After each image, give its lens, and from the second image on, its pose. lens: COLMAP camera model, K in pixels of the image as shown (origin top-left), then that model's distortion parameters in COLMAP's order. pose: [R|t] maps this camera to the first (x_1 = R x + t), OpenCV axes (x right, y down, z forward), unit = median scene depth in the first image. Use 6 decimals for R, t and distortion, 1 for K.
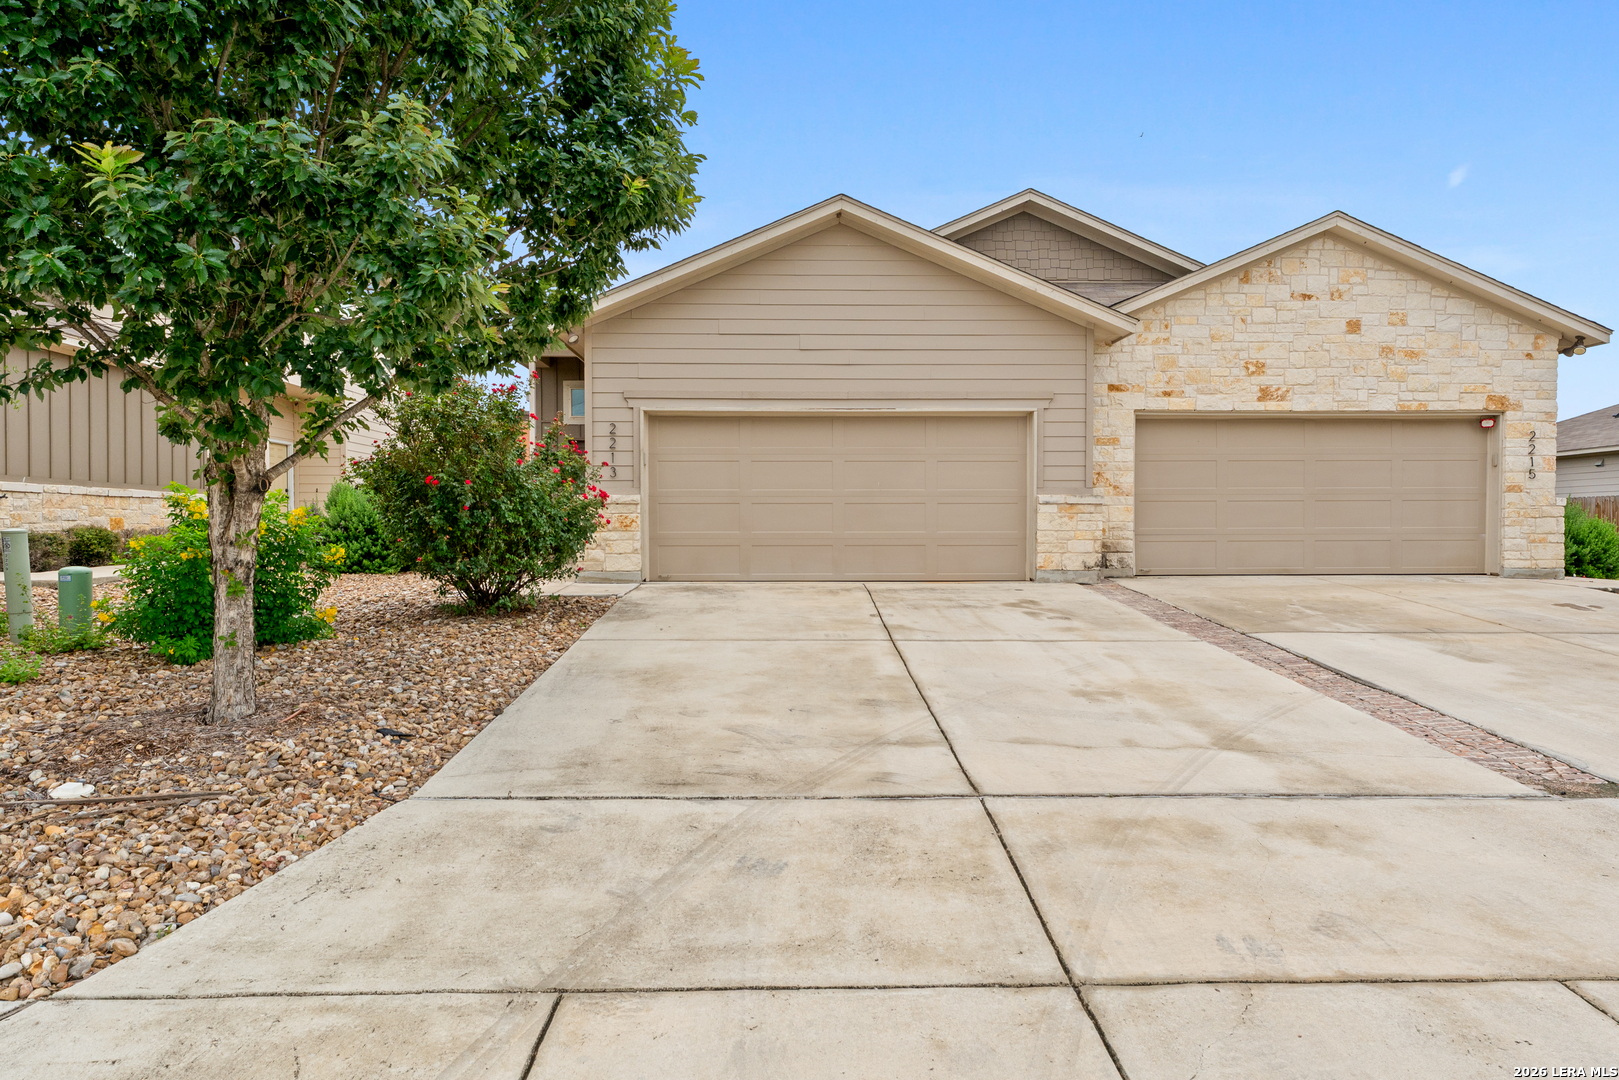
lens RADIAL K [[1007.8, 0, 807.8], [0, 1007.8, 533.7], [0, 0, 1]] dist [-0.003805, 0.003035]
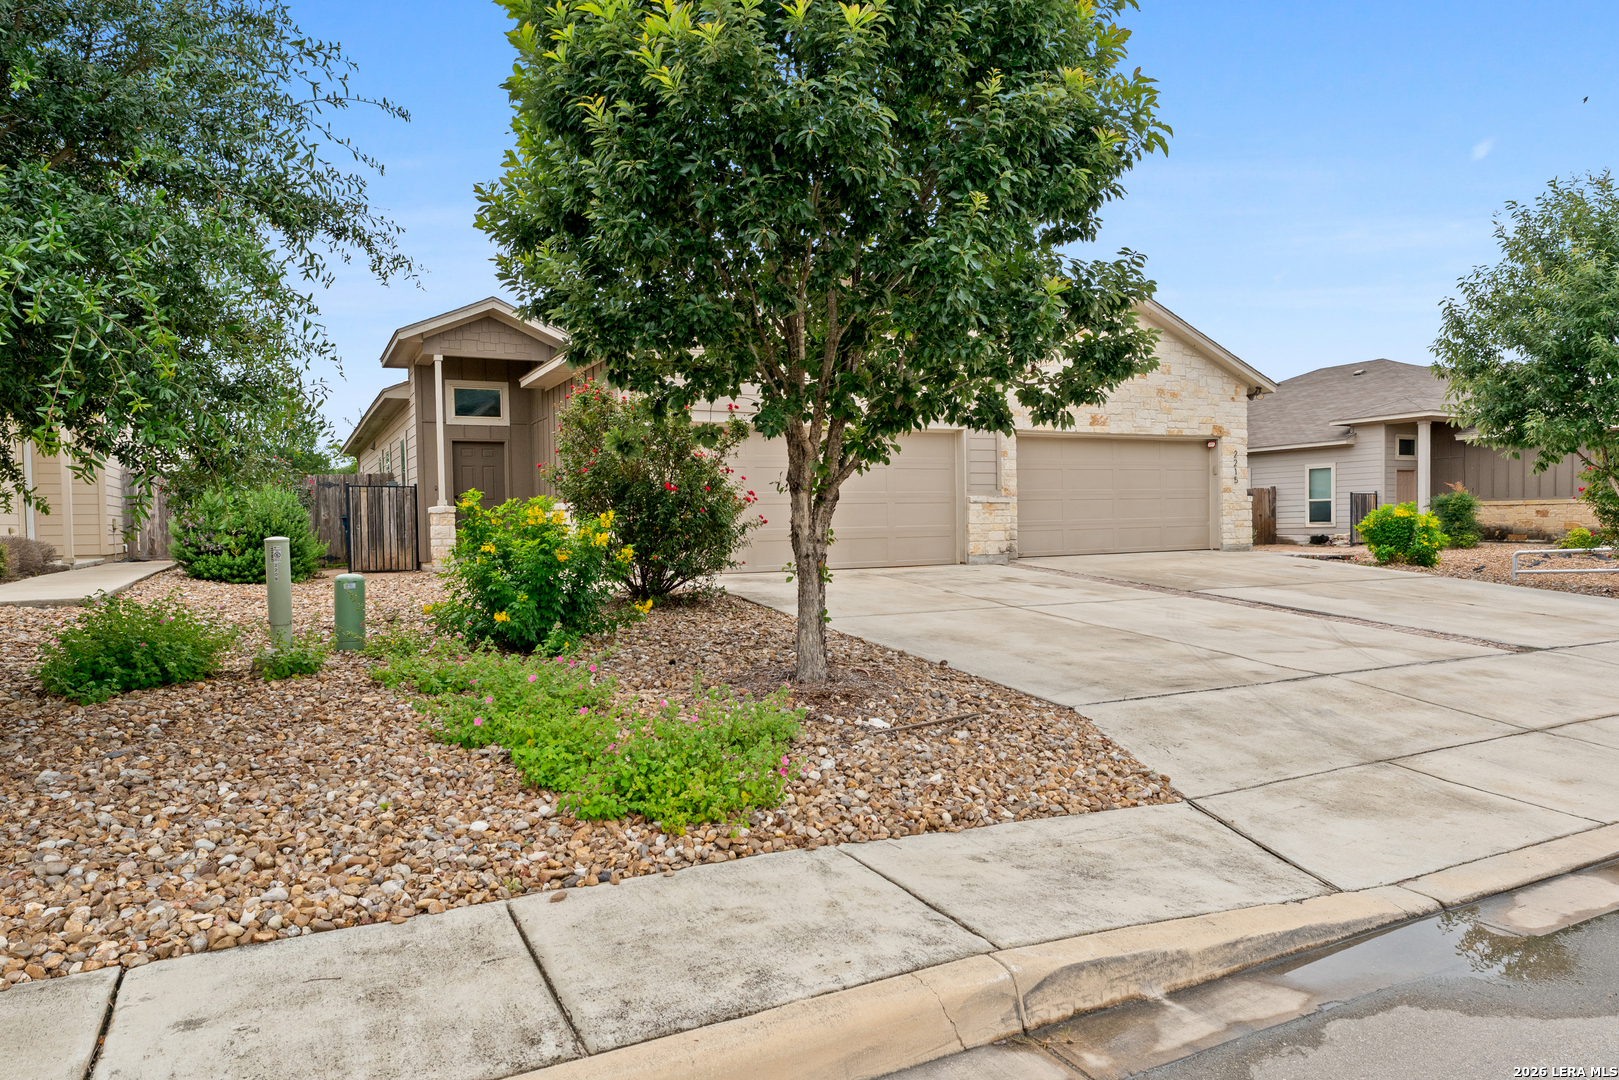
lens RADIAL K [[1007.8, 0, 818.2], [0, 1007.8, 536.2], [0, 0, 1]] dist [-0.003805, 0.003035]
pose [[0.903360, -0.021912, 0.428324, -0.463377], [0.019552, 0.999760, 0.009910, -0.003994], [-0.428438, -0.000577, 0.903571, -0.064140]]
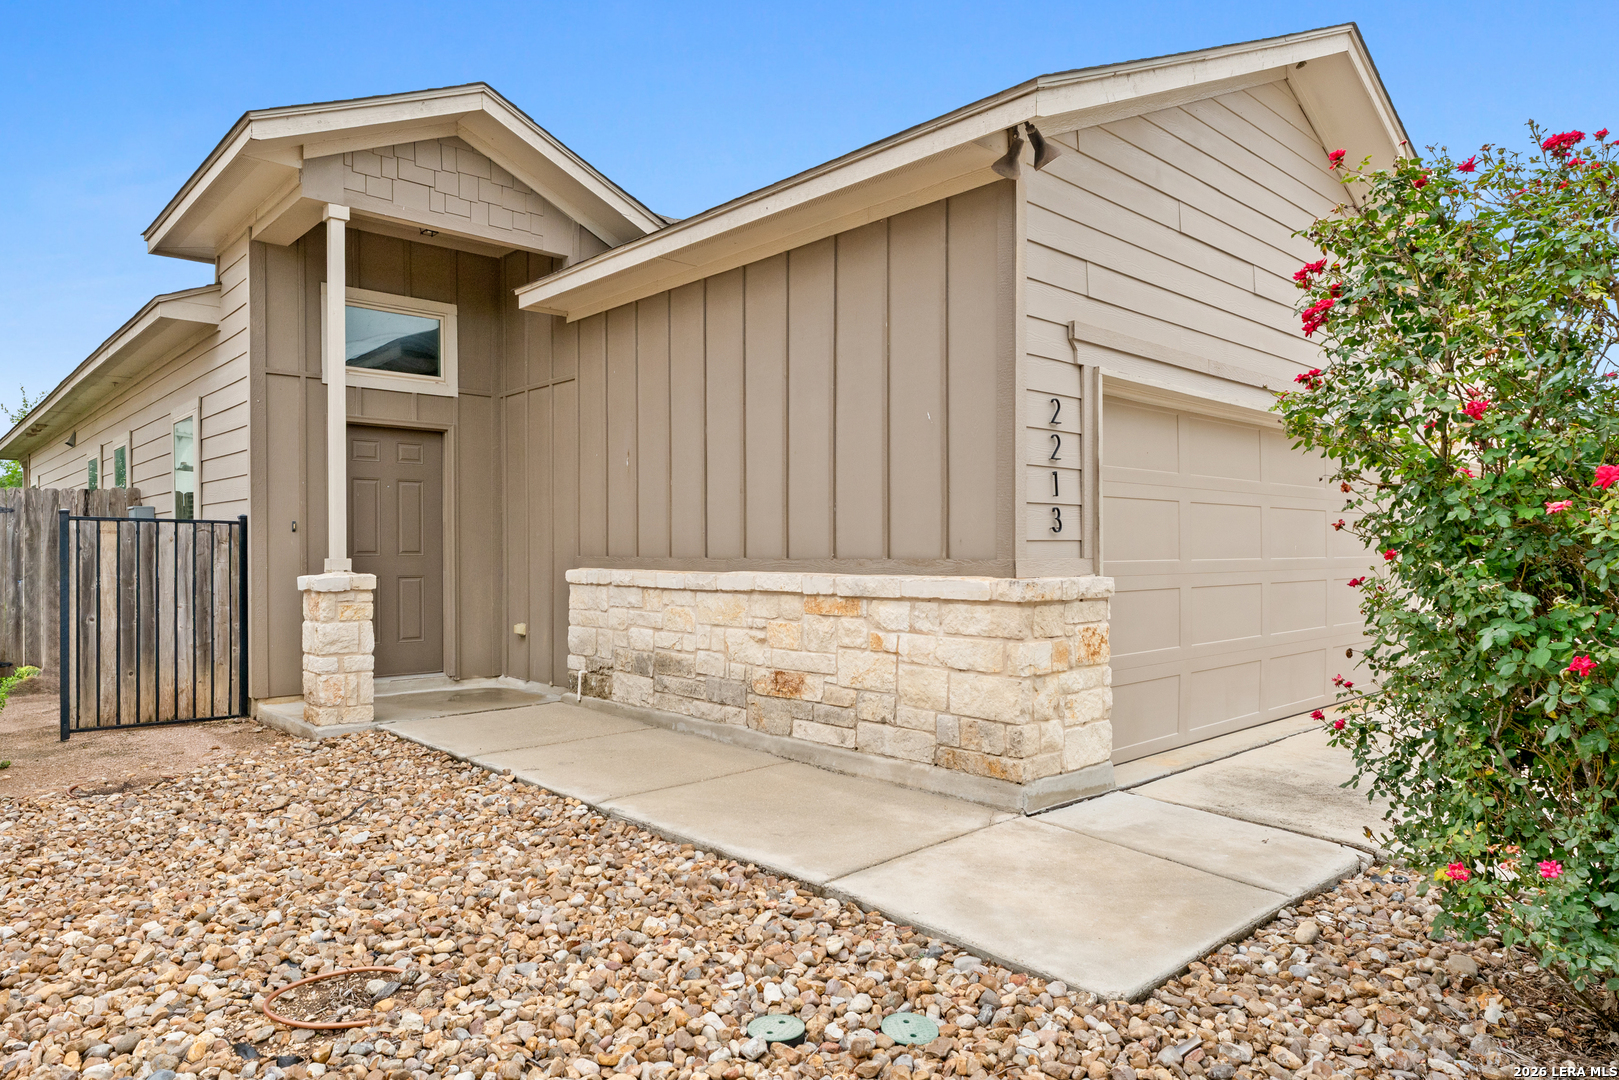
lens RADIAL K [[1007.8, 0, 818.0], [0, 1007.8, 549.6], [0, 0, 1]] dist [-0.003805, 0.003035]
pose [[0.756269, -0.001138, 0.654260, -0.500140], [0.007307, 0.999951, -0.006708, -0.045009], [-0.654220, 0.009854, 0.756240, 0.718855]]
